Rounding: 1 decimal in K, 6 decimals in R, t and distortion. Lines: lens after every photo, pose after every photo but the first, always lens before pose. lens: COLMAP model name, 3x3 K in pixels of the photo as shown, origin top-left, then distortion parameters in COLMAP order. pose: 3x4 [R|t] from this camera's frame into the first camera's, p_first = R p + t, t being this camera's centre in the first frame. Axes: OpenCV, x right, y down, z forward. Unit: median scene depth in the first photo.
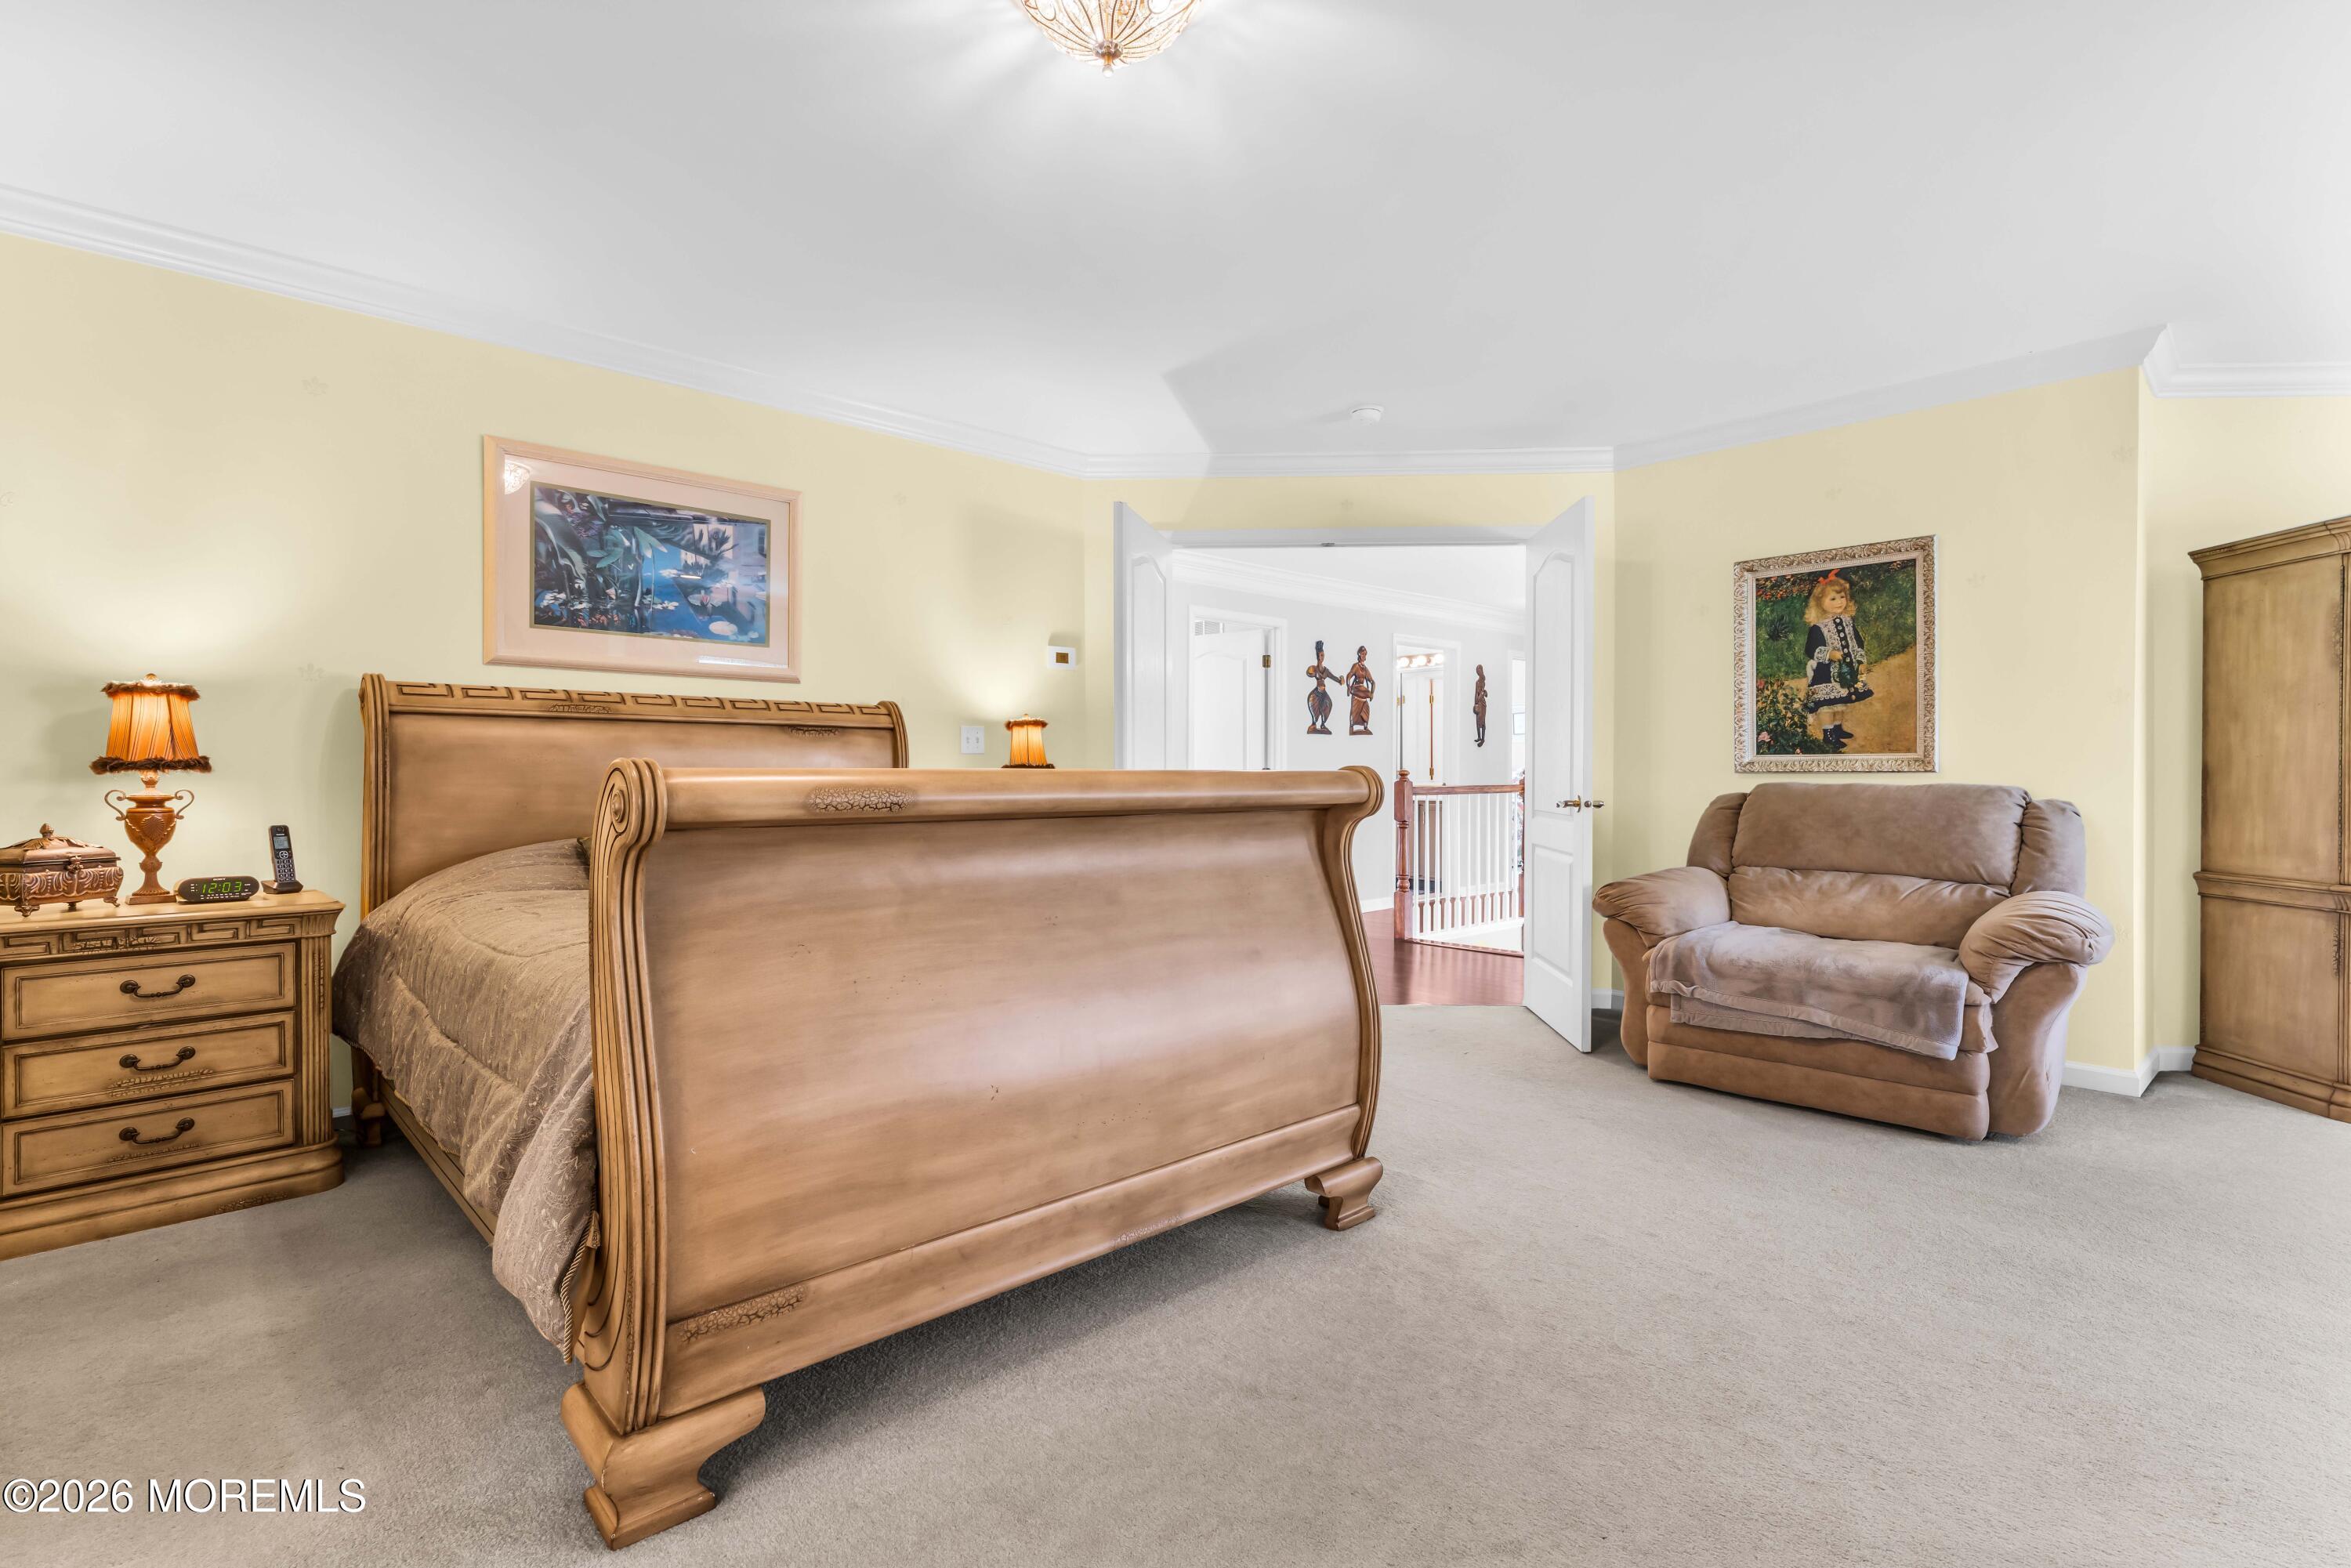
lens RADIAL K [[1154.9, 0, 1171.0], [0, 1154.9, 788.1], [0, 0, 1]] dist [0.001784, -0.000295]
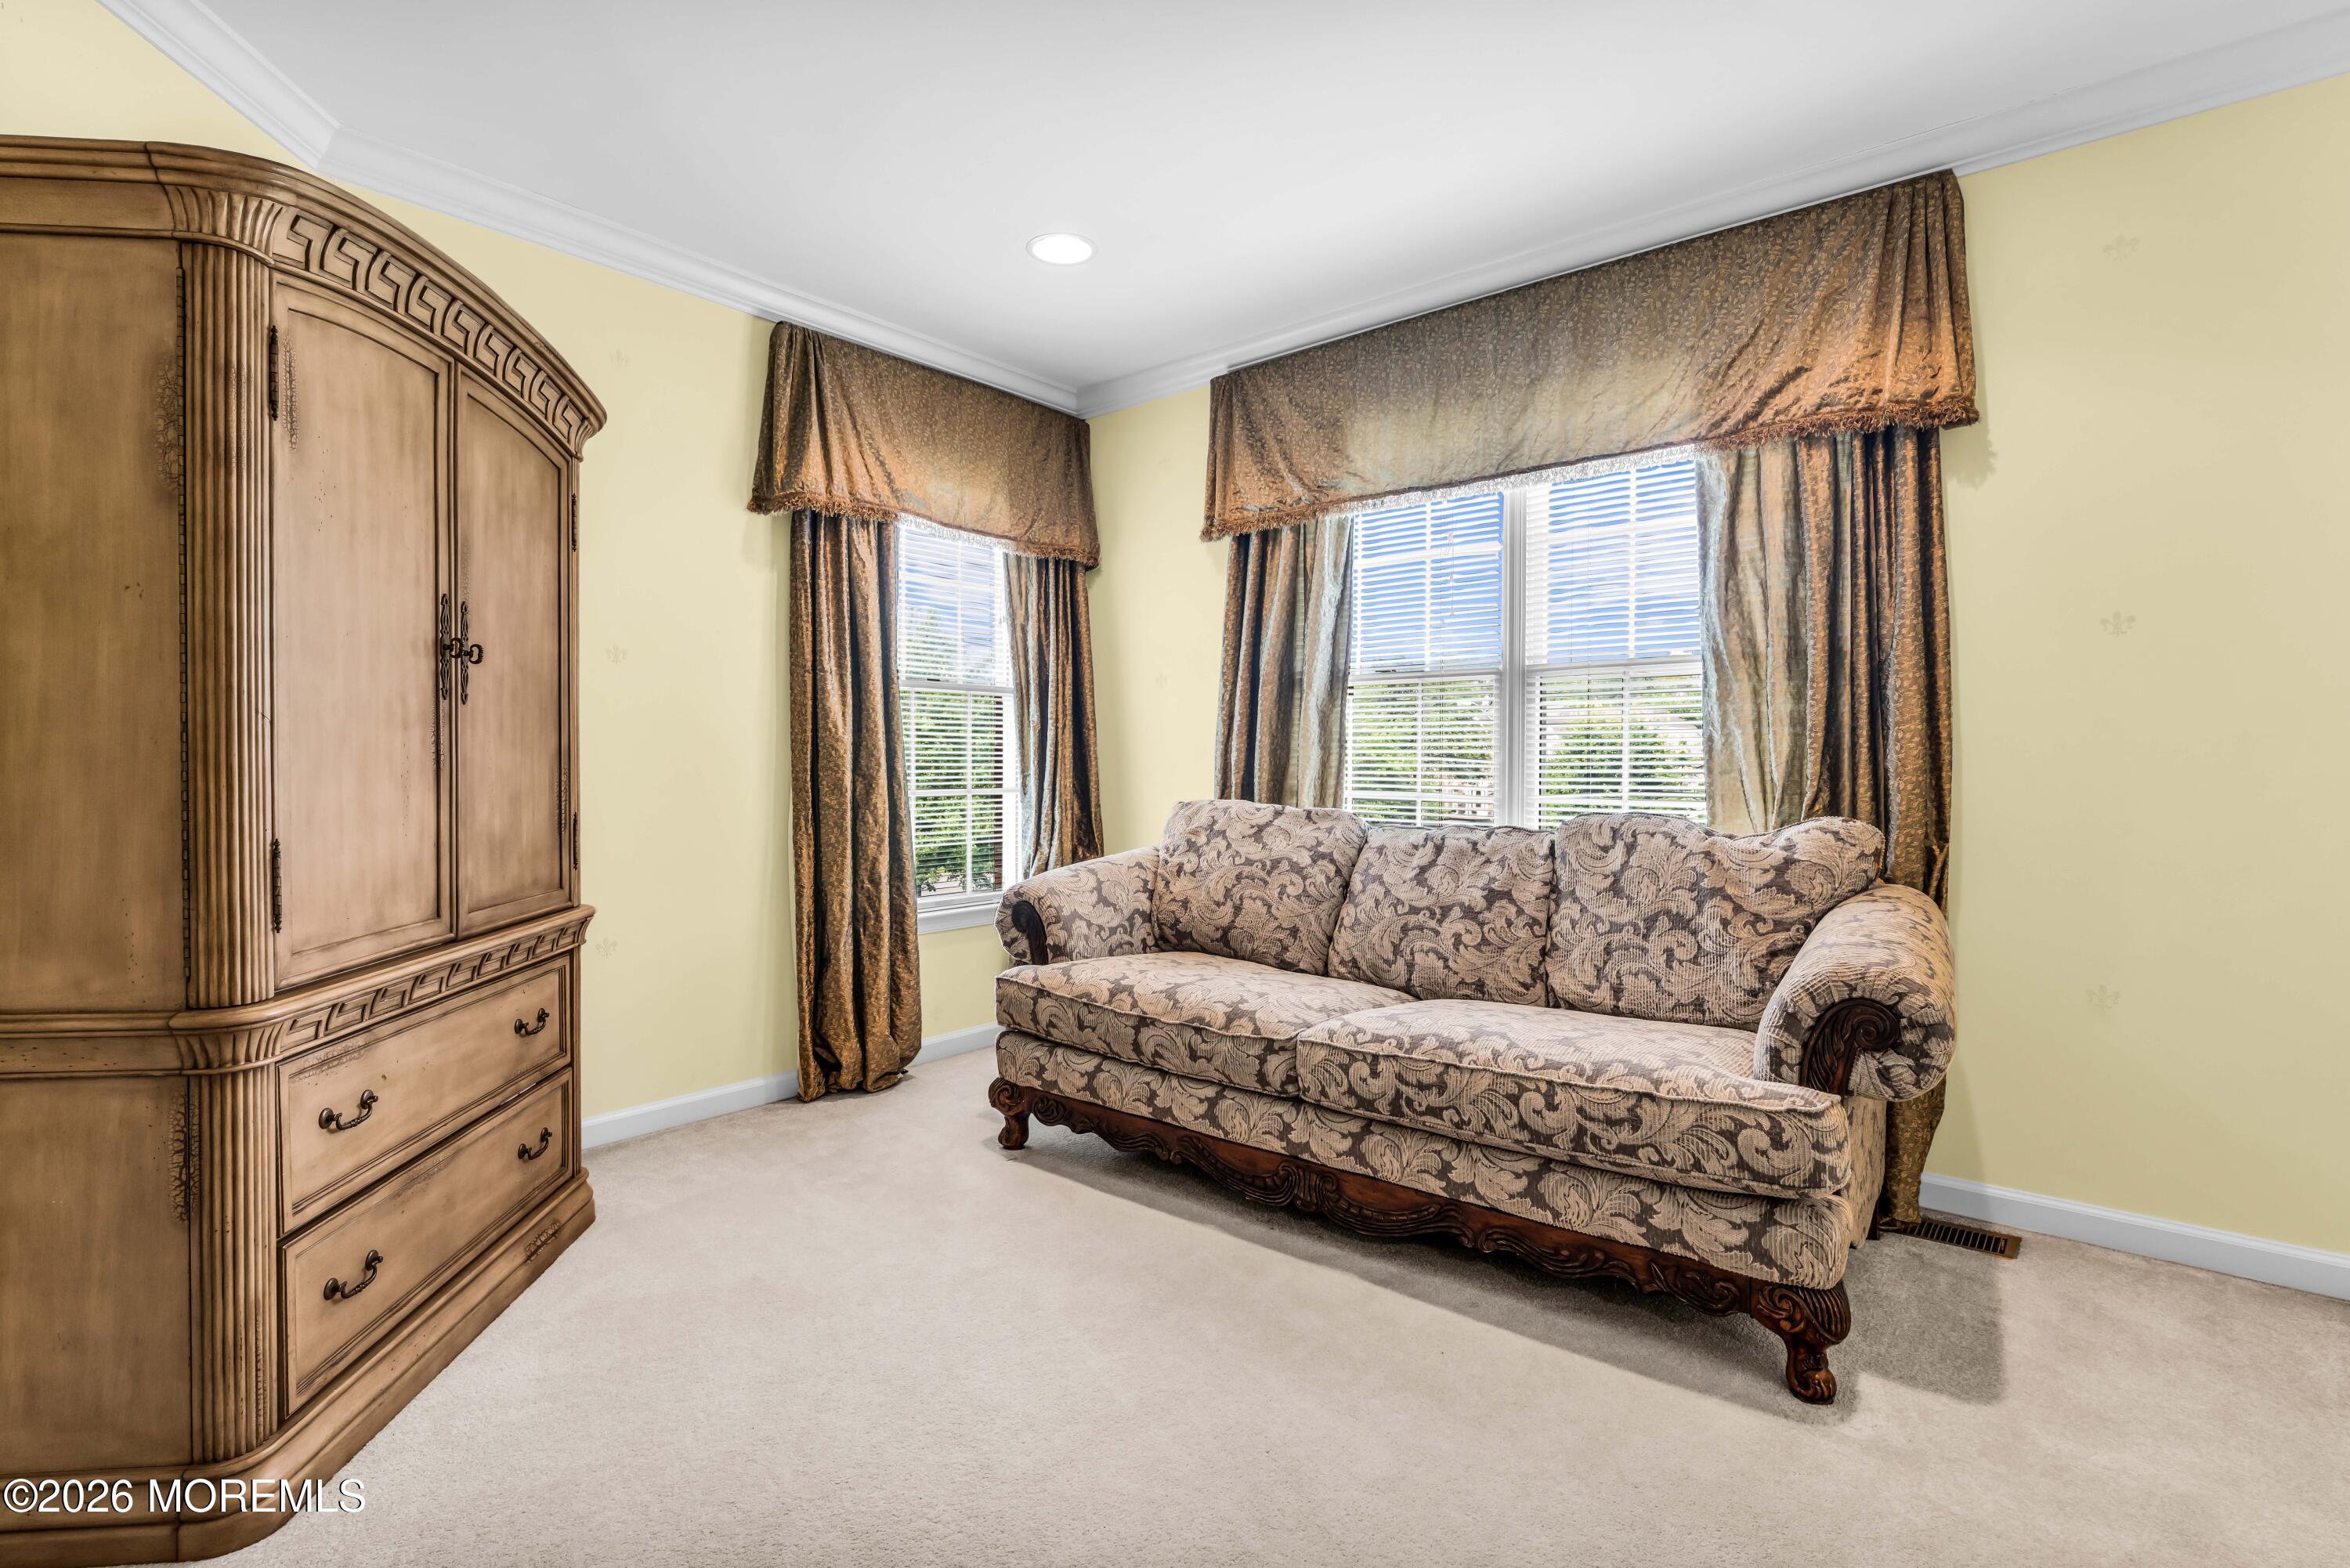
lens RADIAL K [[1154.4, 0, 1170.5], [0, 1154.4, 788.1], [0, 0, 1]] dist [0.001784, -0.000295]
pose [[-0.106436, -0.015773, 0.994194, 0.530759], [0.008190, 0.999826, 0.016739, -0.003869], [-0.994286, 0.009924, -0.106289, 0.664642]]
